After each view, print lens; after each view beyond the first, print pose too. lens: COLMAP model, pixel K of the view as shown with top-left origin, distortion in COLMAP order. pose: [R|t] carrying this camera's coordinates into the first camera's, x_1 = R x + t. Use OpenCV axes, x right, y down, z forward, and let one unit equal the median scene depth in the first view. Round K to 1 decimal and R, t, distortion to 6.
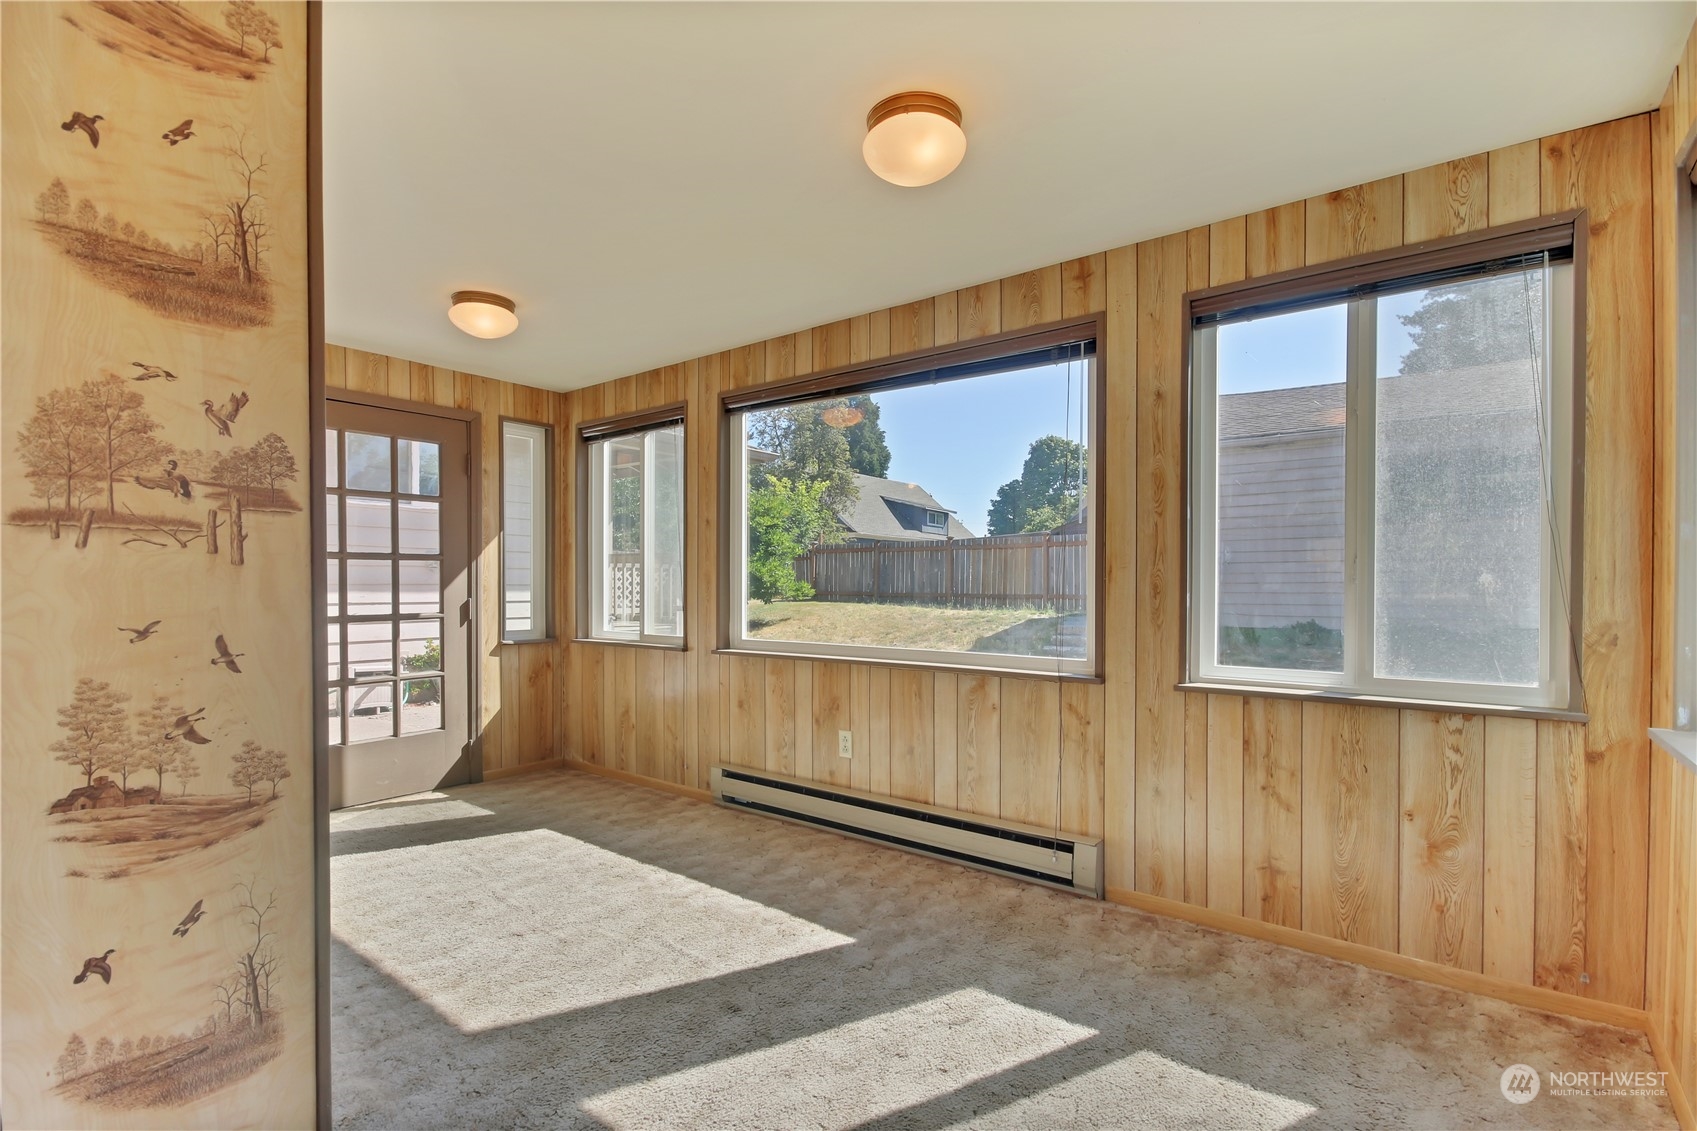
lens RADIAL K [[791.0, 0, 855.4], [0, 791.0, 592.1], [0, 0, 1]] dist [0.011155, -0.010329]
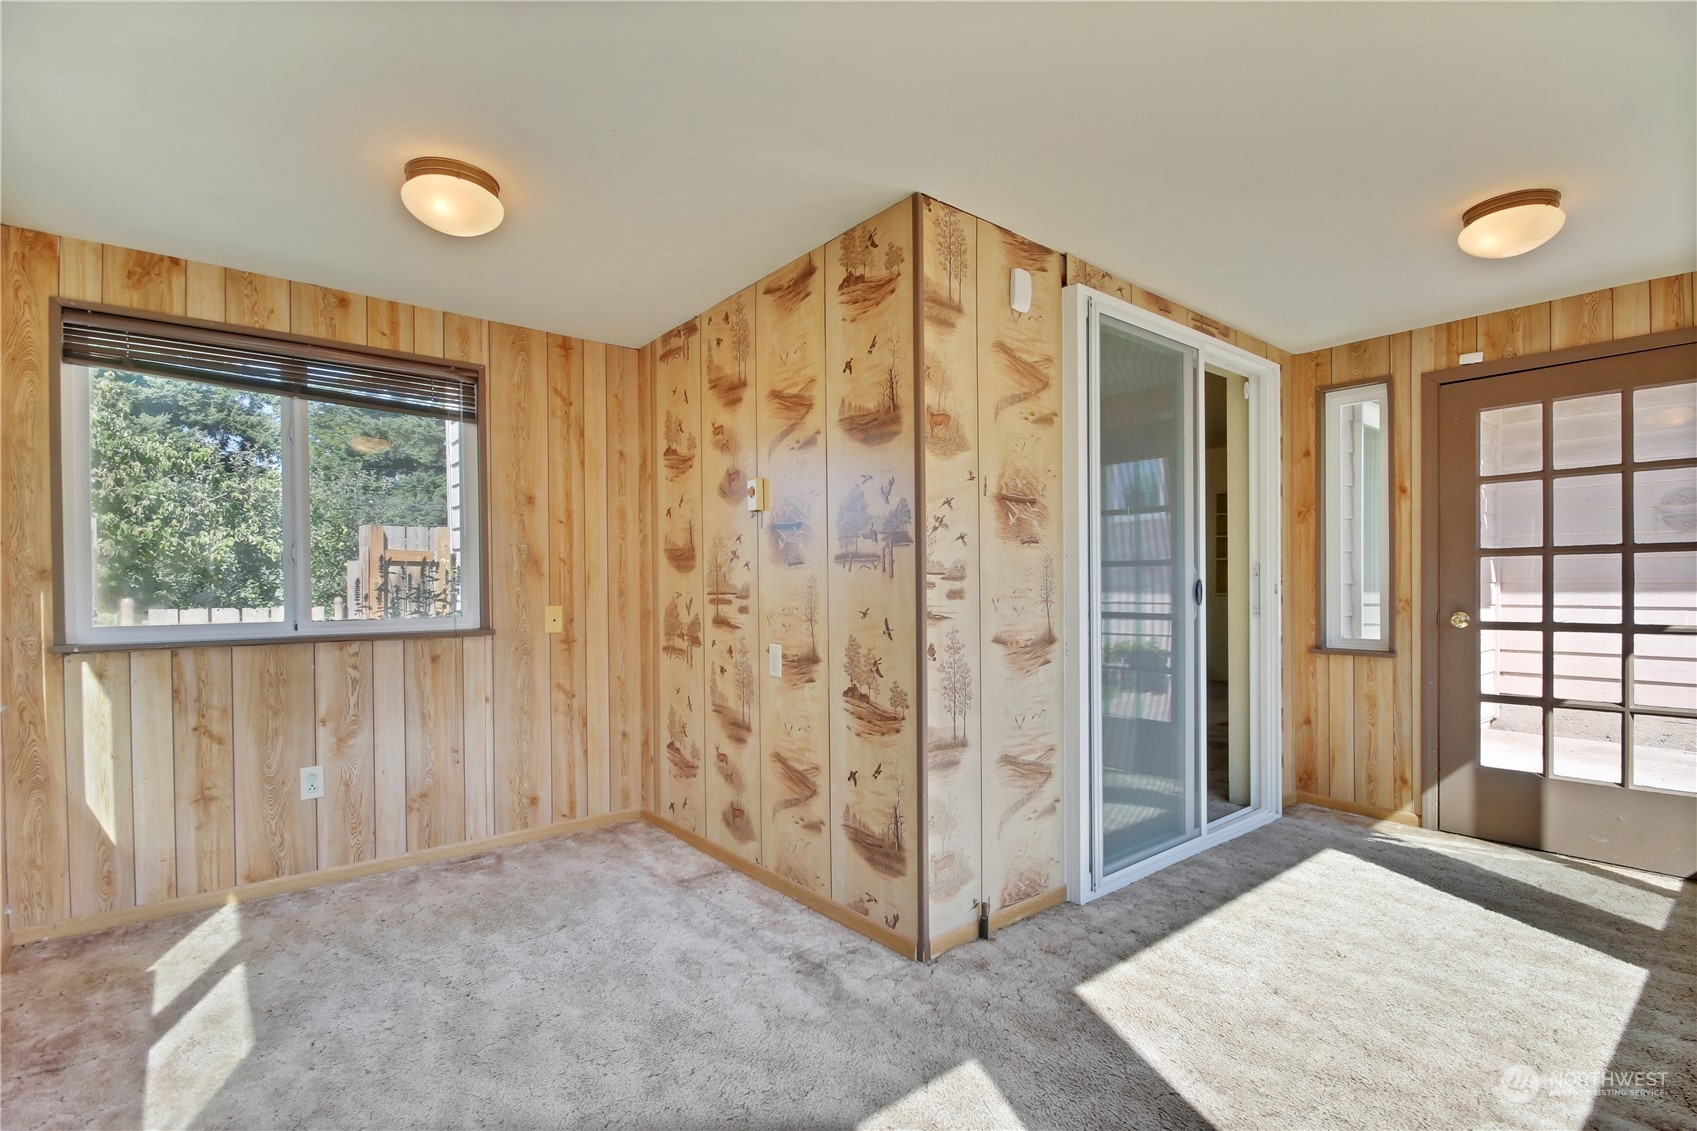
lens RADIAL K [[791.0, 0, 855.4], [0, 791.0, 592.1], [0, 0, 1]] dist [0.011155, -0.010329]
pose [[-0.223046, 0.012143, -0.974732, 0.467462], [-0.005742, 0.999889, 0.013770, -0.013508], [0.974791, 0.008668, -0.222951, 0.665401]]
